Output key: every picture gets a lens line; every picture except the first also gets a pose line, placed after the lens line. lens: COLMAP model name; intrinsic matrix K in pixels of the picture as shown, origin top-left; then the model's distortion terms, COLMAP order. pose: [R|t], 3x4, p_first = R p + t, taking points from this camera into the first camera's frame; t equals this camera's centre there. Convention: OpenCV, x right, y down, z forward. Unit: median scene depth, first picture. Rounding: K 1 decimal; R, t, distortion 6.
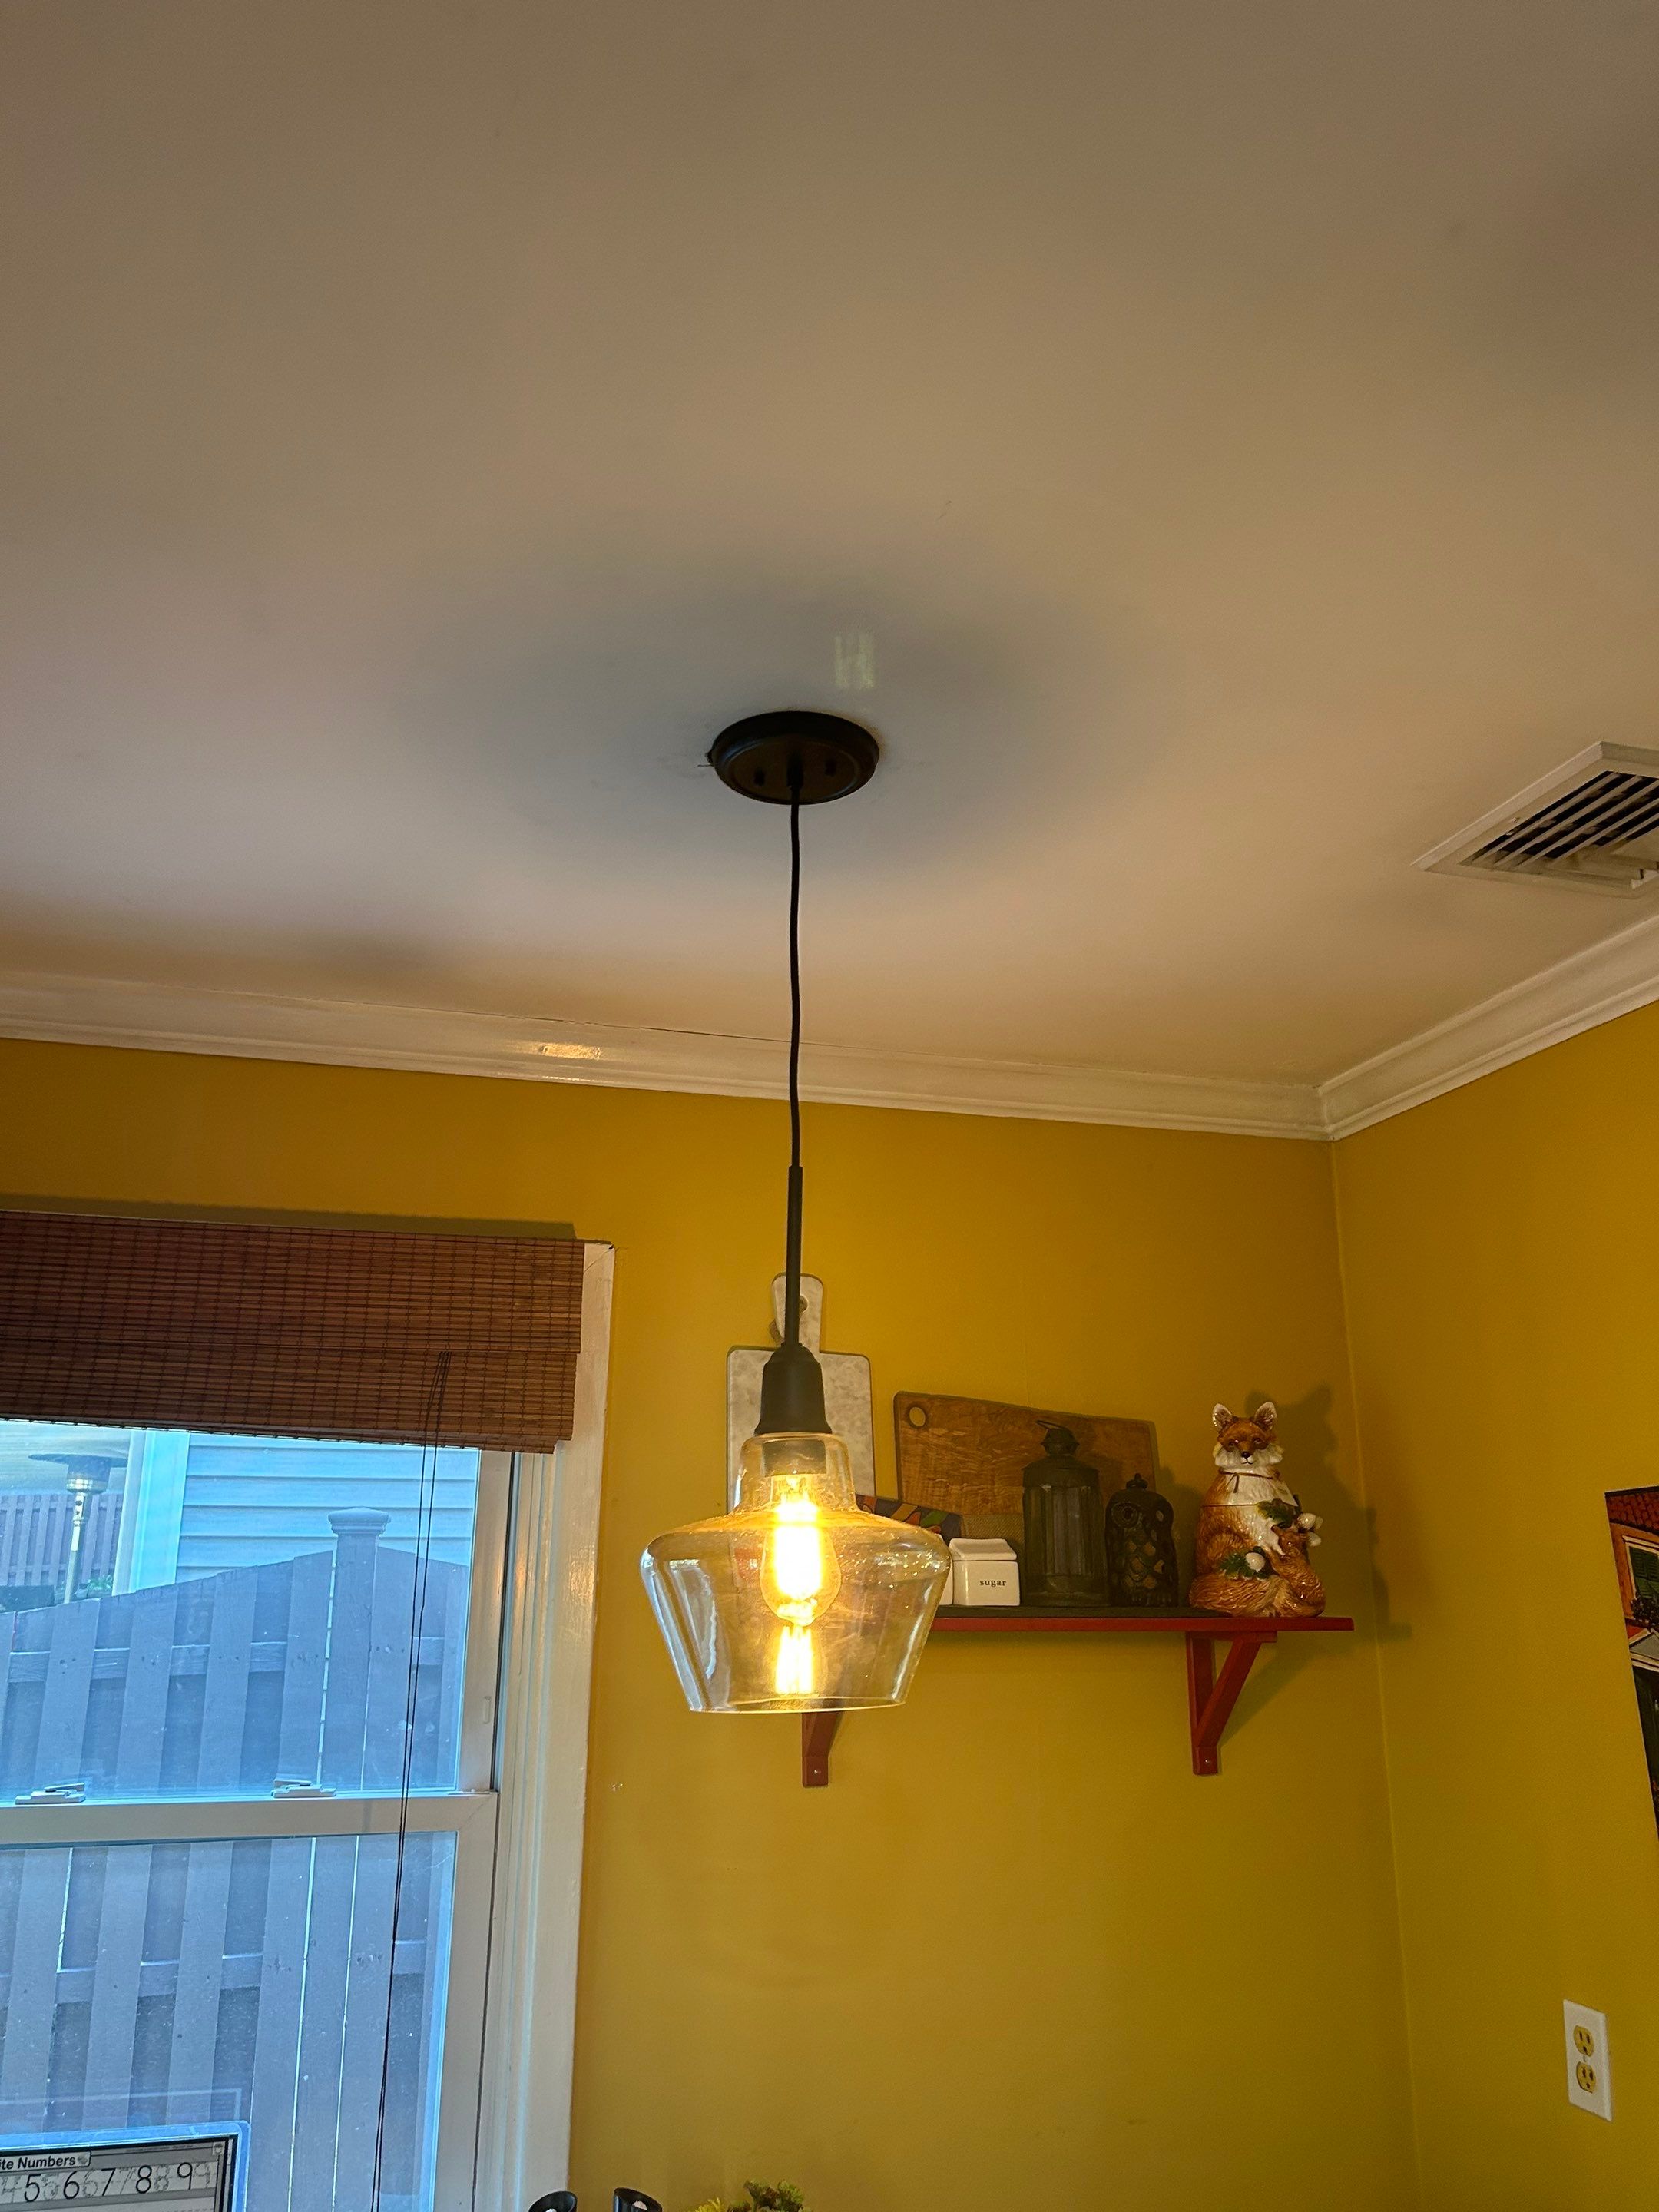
lens RADIAL K [[1687.8, 0, 829.5], [0, 1687.8, 1106.0], [0, 0, 1]] dist [0.081828, -0.099015]
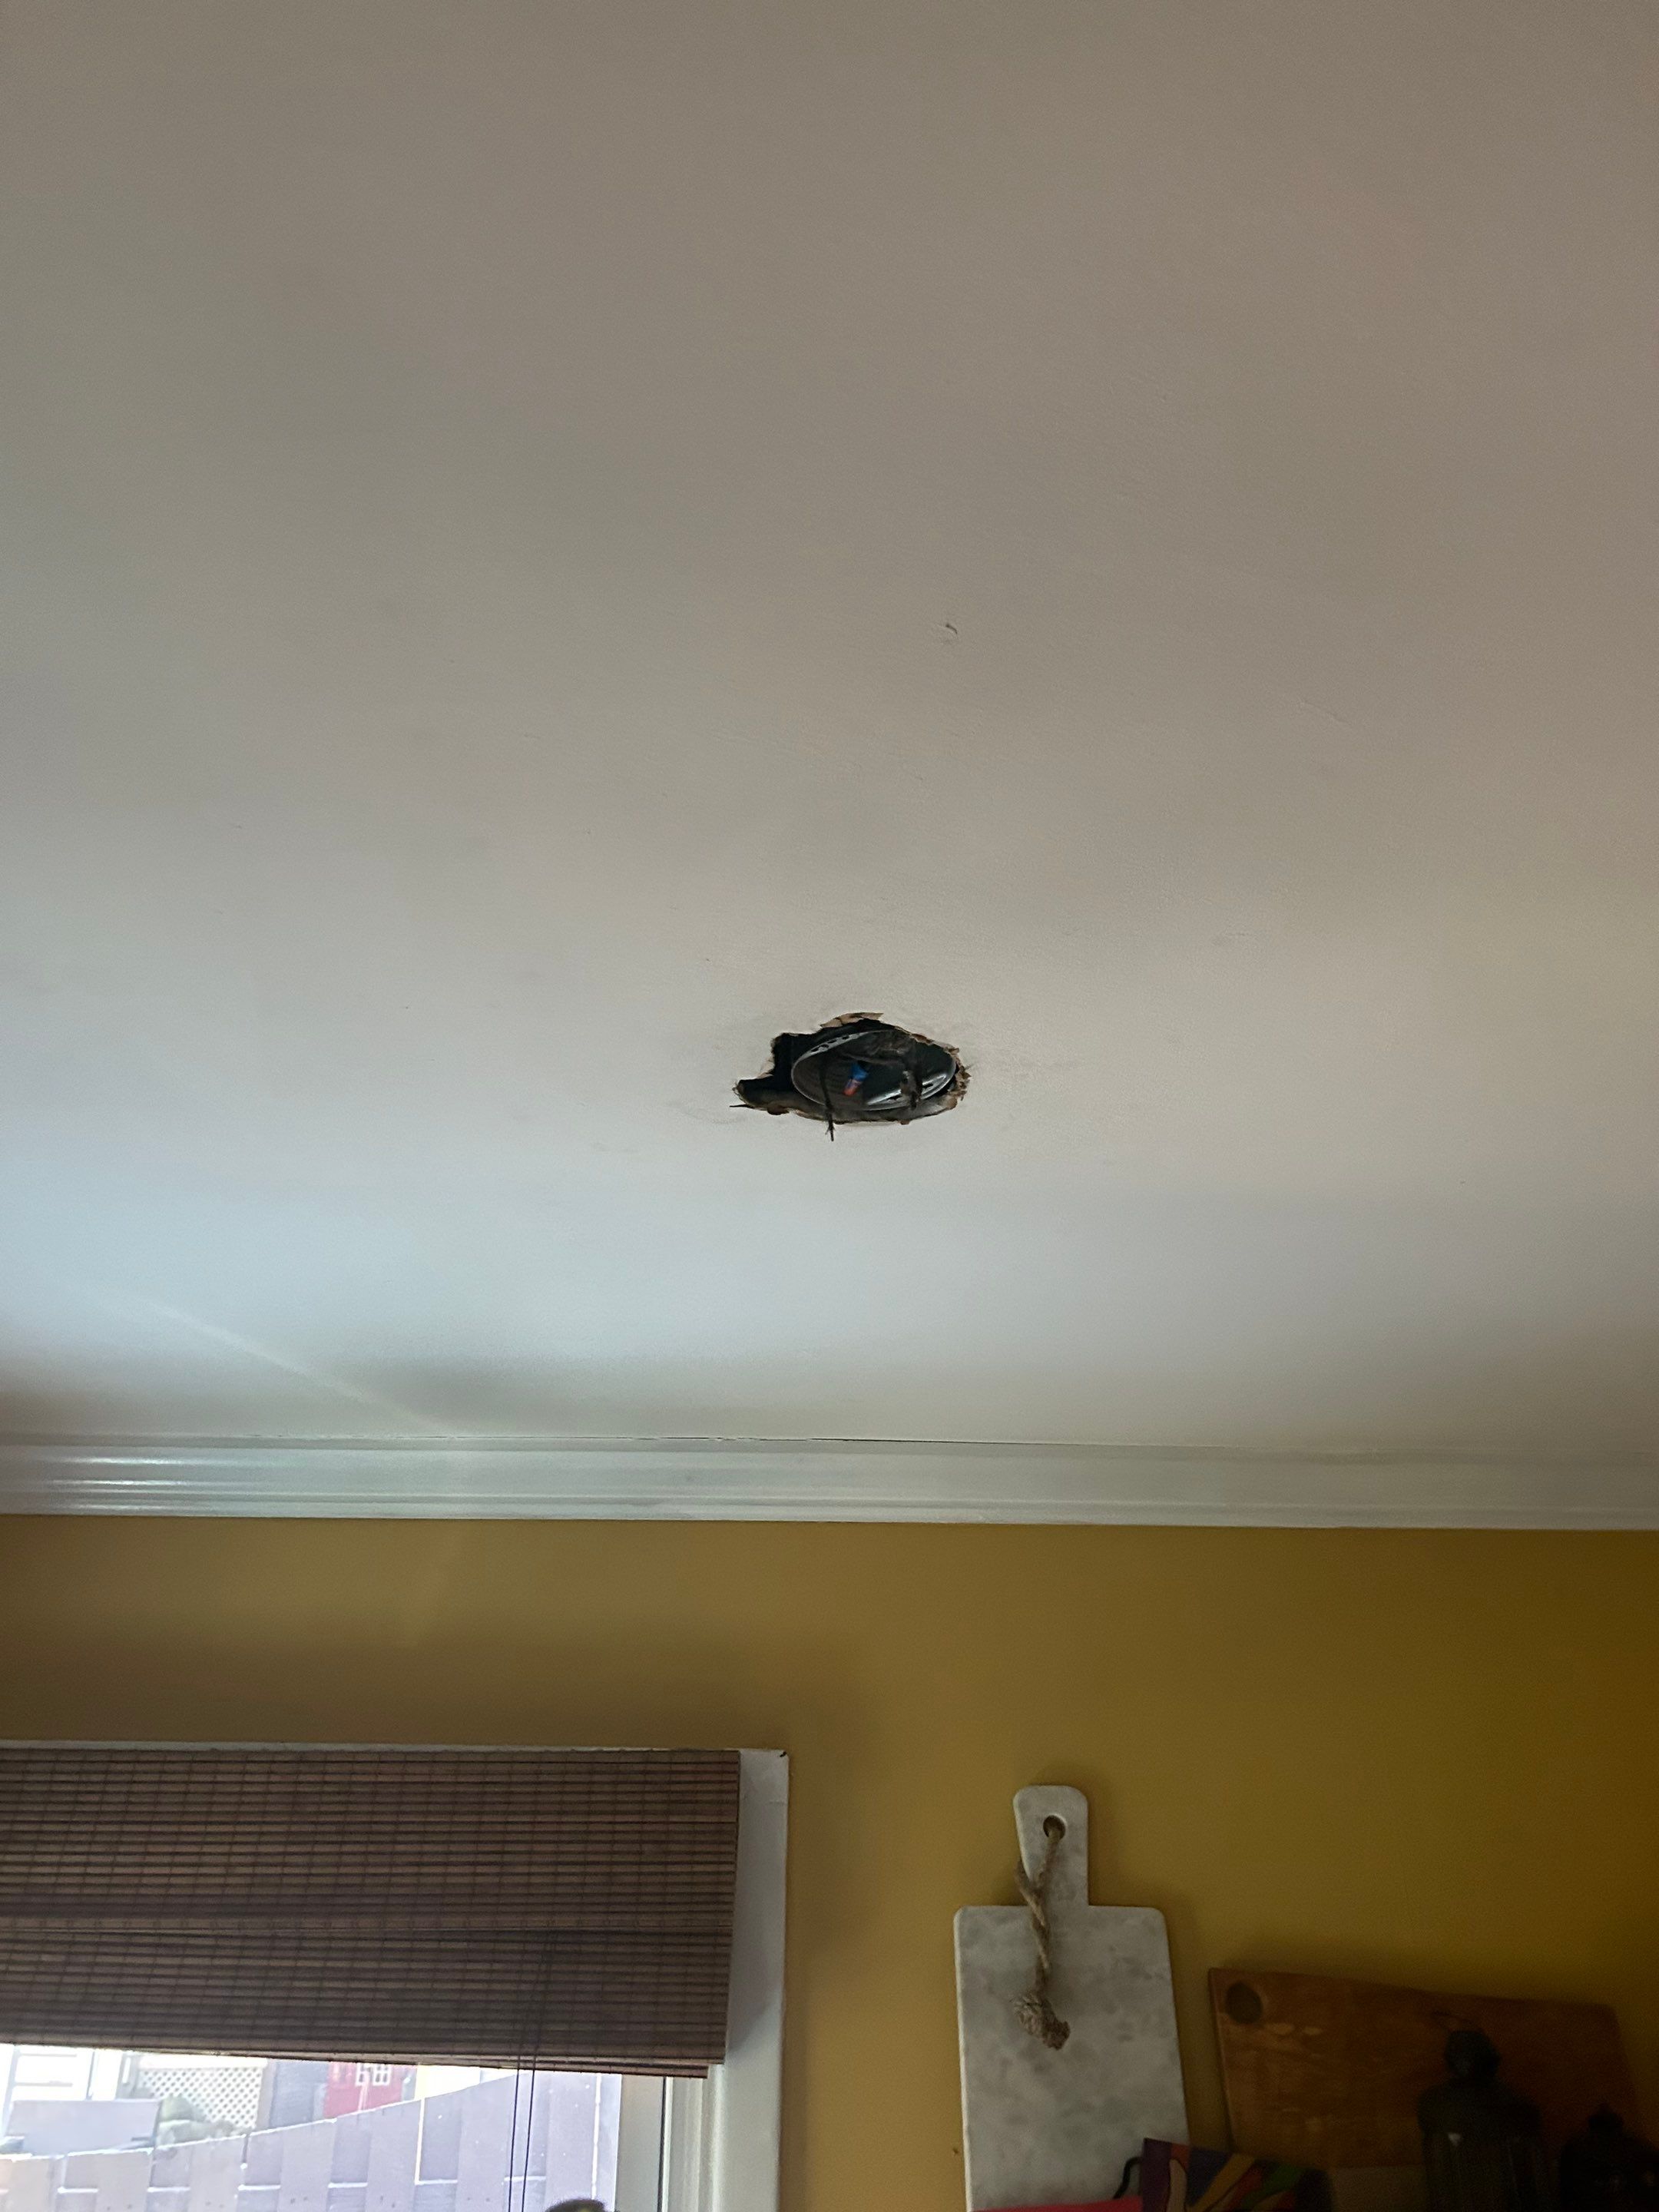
lens RADIAL K [[1687.8, 0, 829.5], [0, 1687.8, 1106.0], [0, 0, 1]] dist [0.081828, -0.099015]
pose [[0.969979, -0.101553, -0.220969, 0.084458], [0.062201, 0.982013, -0.178275, -0.061040], [0.235099, 0.159179, 0.958849, 0.265740]]
